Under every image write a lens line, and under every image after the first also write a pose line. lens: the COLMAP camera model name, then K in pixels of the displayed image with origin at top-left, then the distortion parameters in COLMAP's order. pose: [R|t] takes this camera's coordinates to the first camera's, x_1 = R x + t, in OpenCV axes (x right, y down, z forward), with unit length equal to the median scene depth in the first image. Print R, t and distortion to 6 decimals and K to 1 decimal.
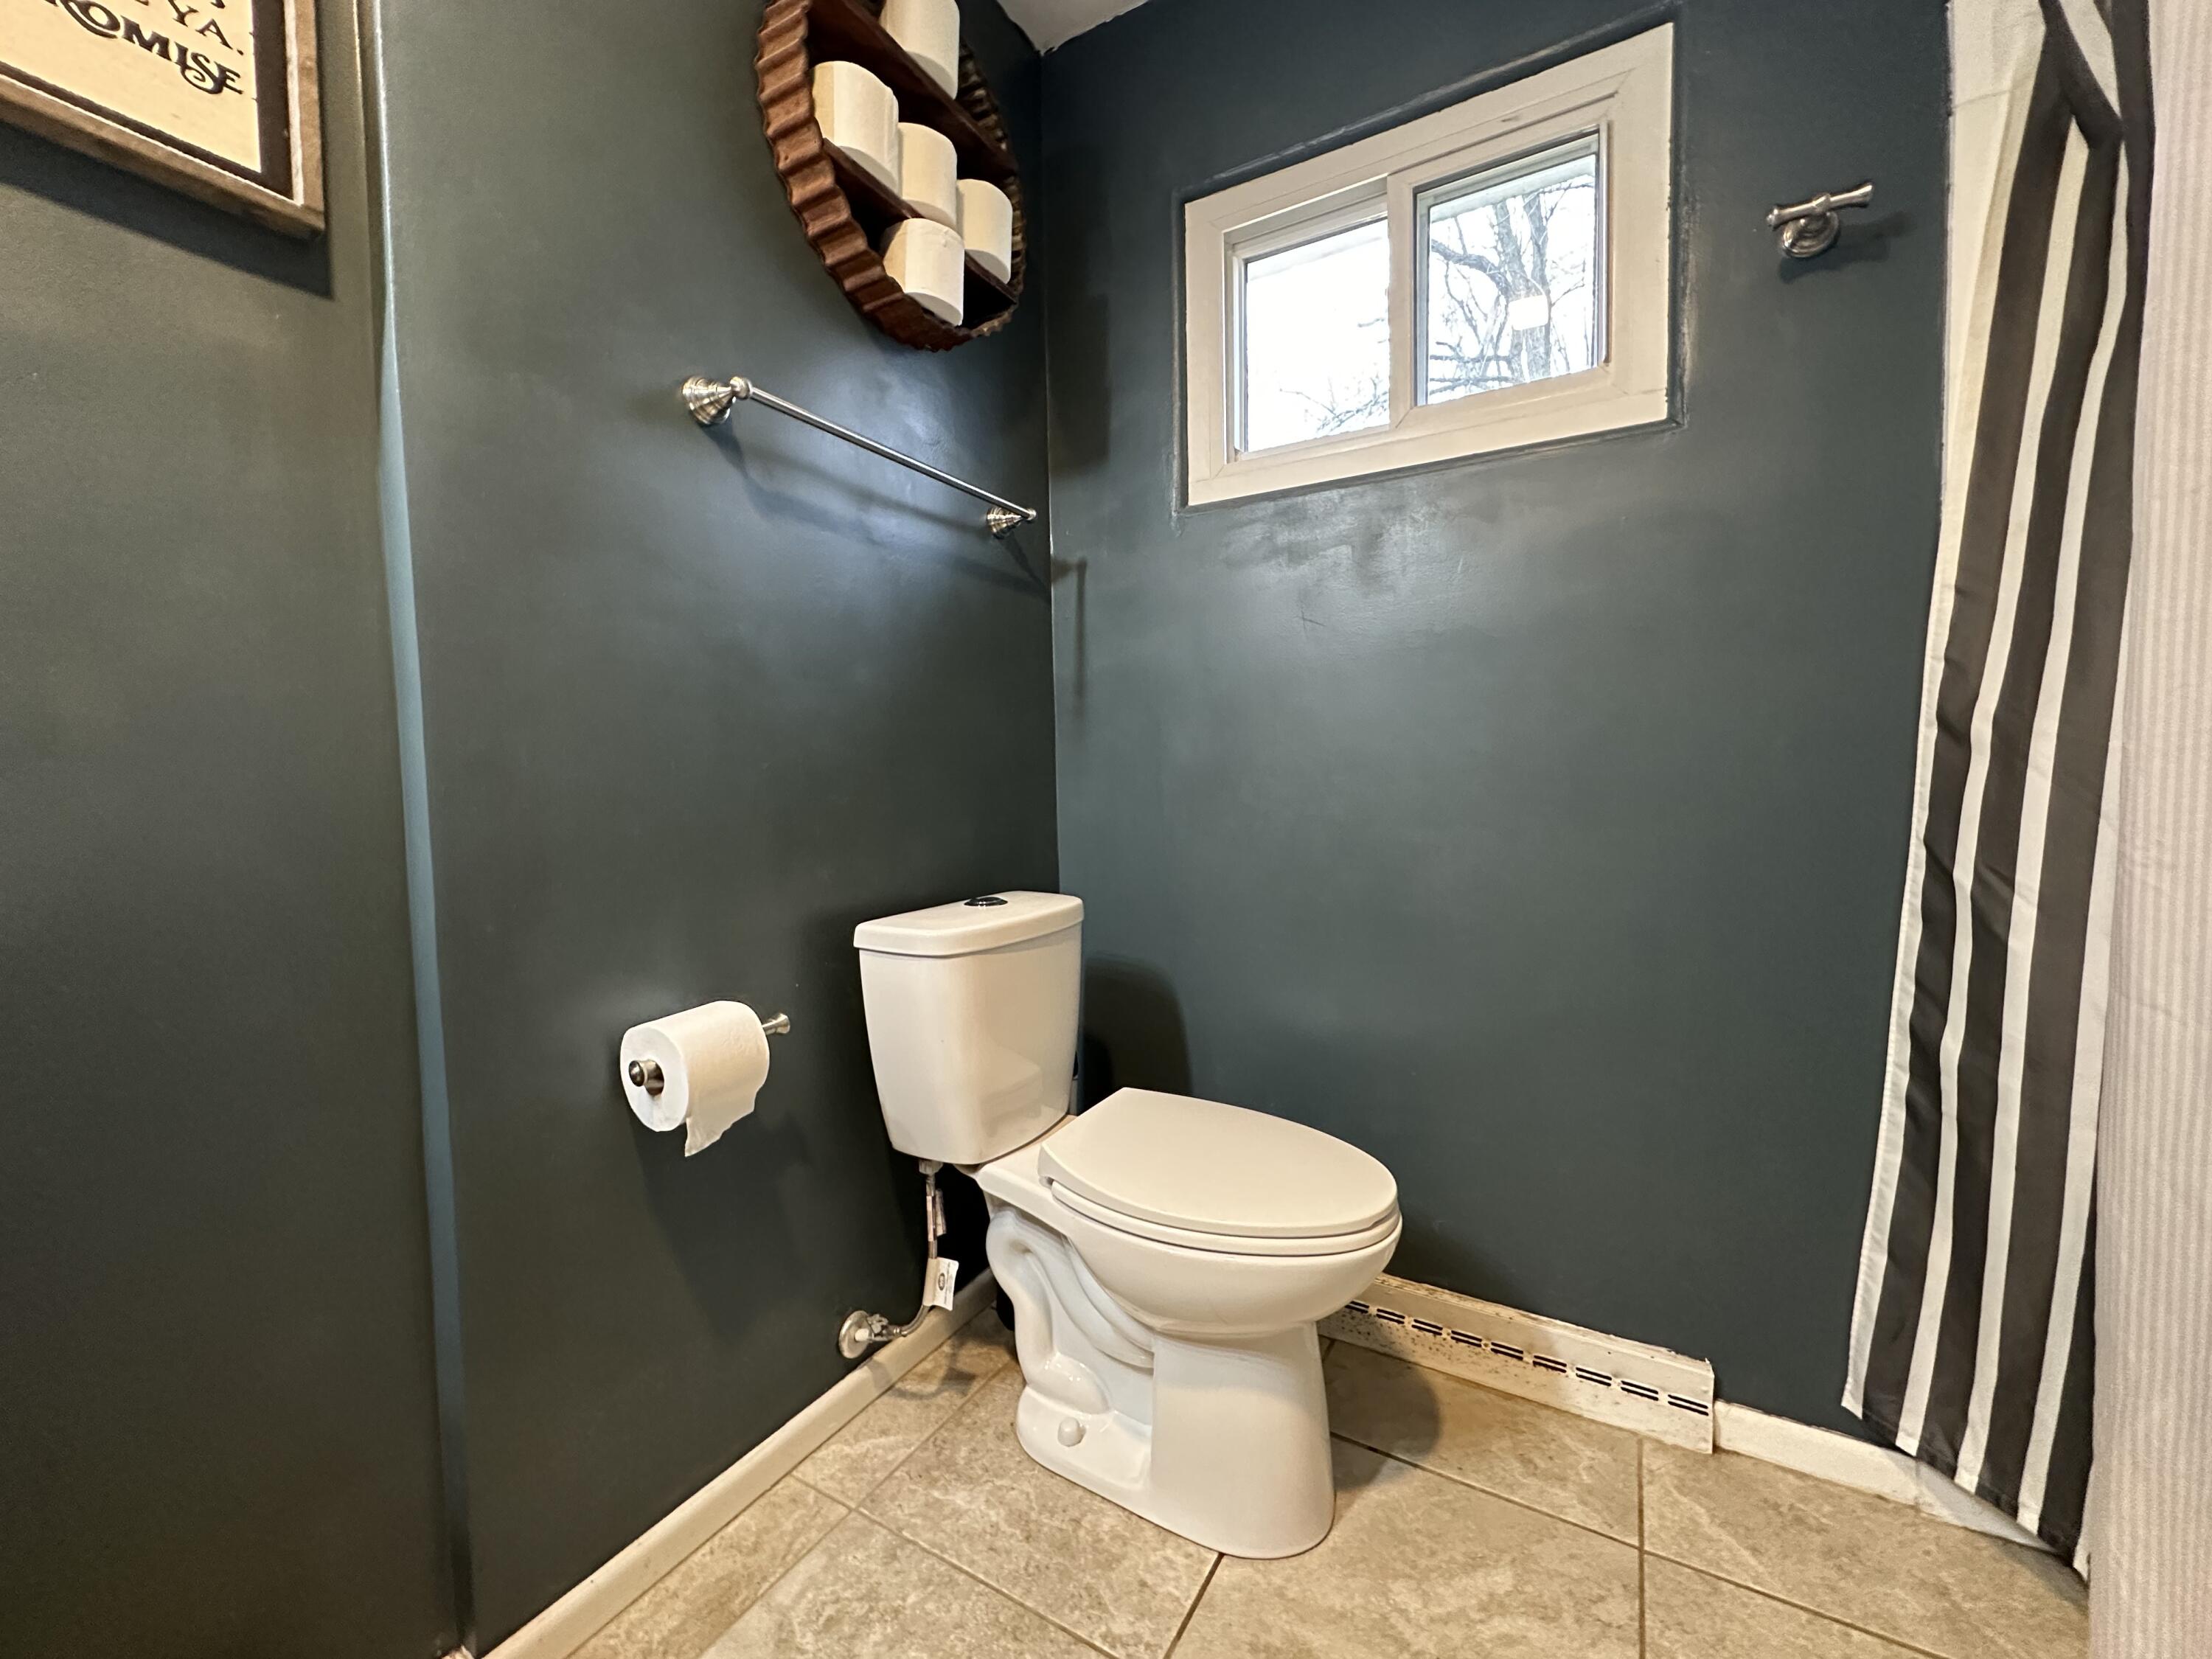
lens RADIAL K [[886.5, 0, 1102.4], [0, 886.5, 831.9], [0, 0, 1]] dist [0.001365, 0.000431]
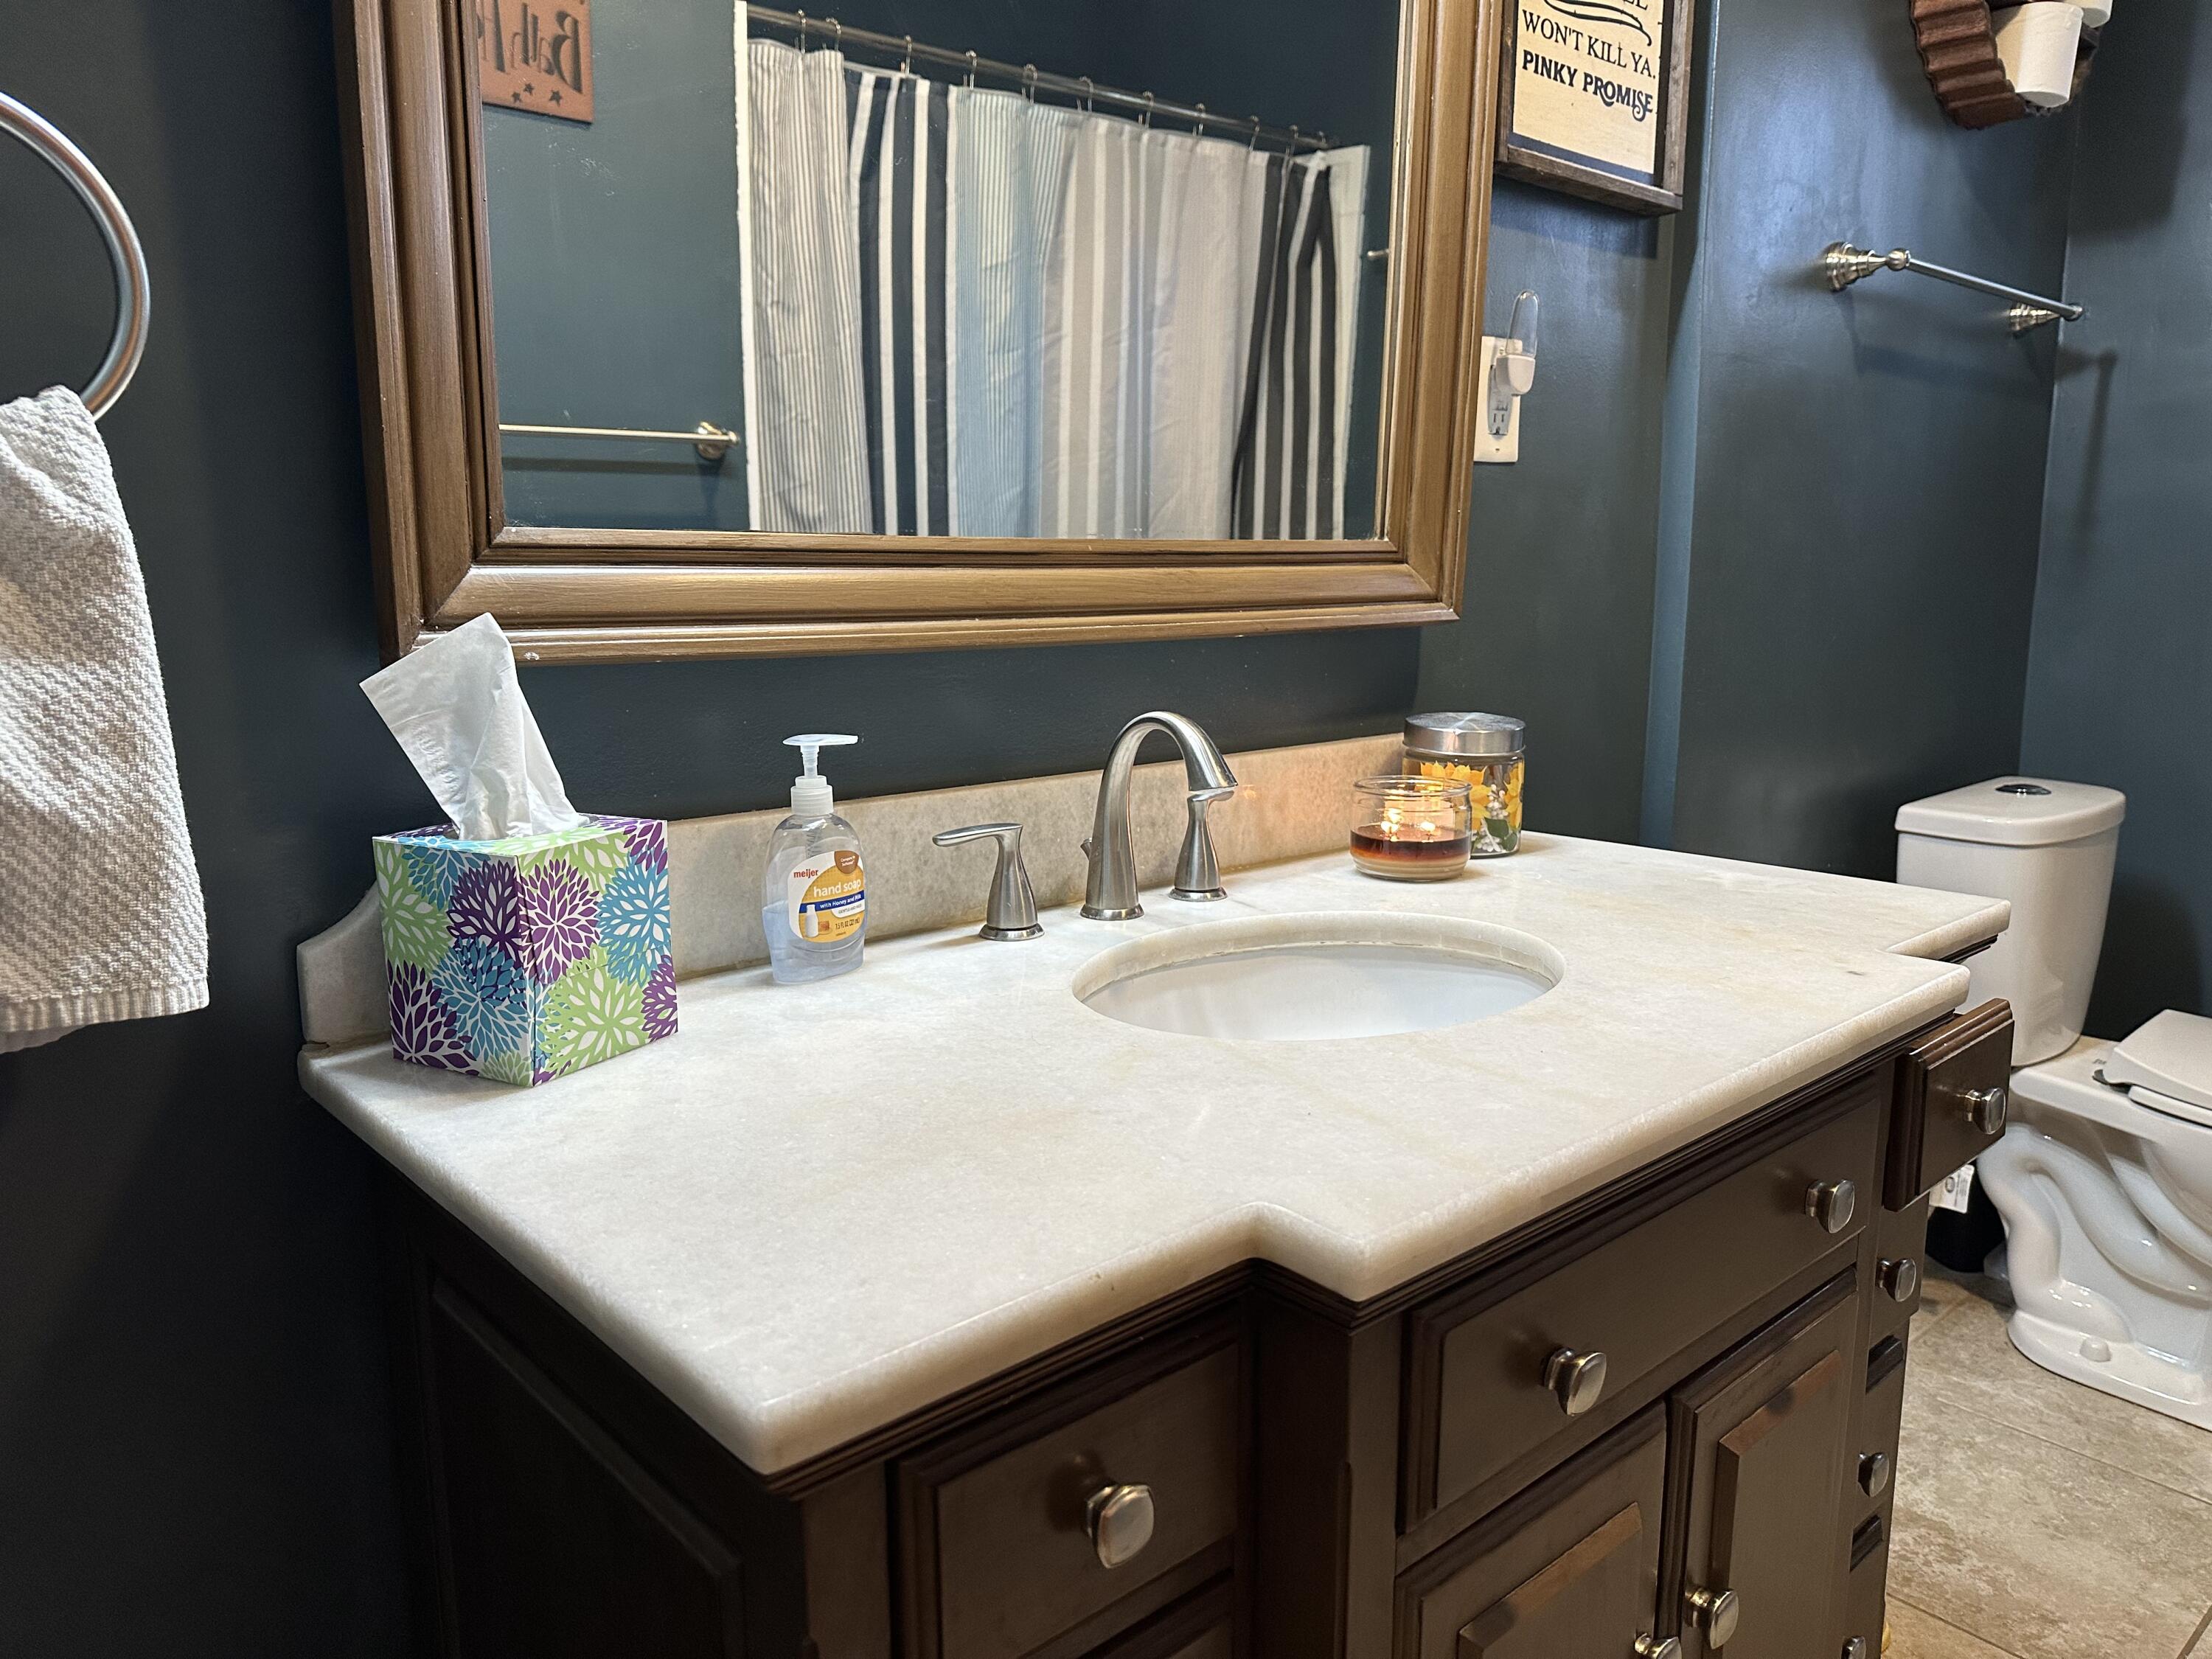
lens RADIAL K [[1597.3, 0, 1106.0], [0, 1597.3, 829.5], [0, 0, 1]] dist [-0.000404, -0.002716]
pose [[0.953993, 0.069292, -0.291713, -0.572983], [-0.032826, 0.991218, 0.128095, -0.059327], [0.298027, -0.112626, 0.947890, -0.850246]]
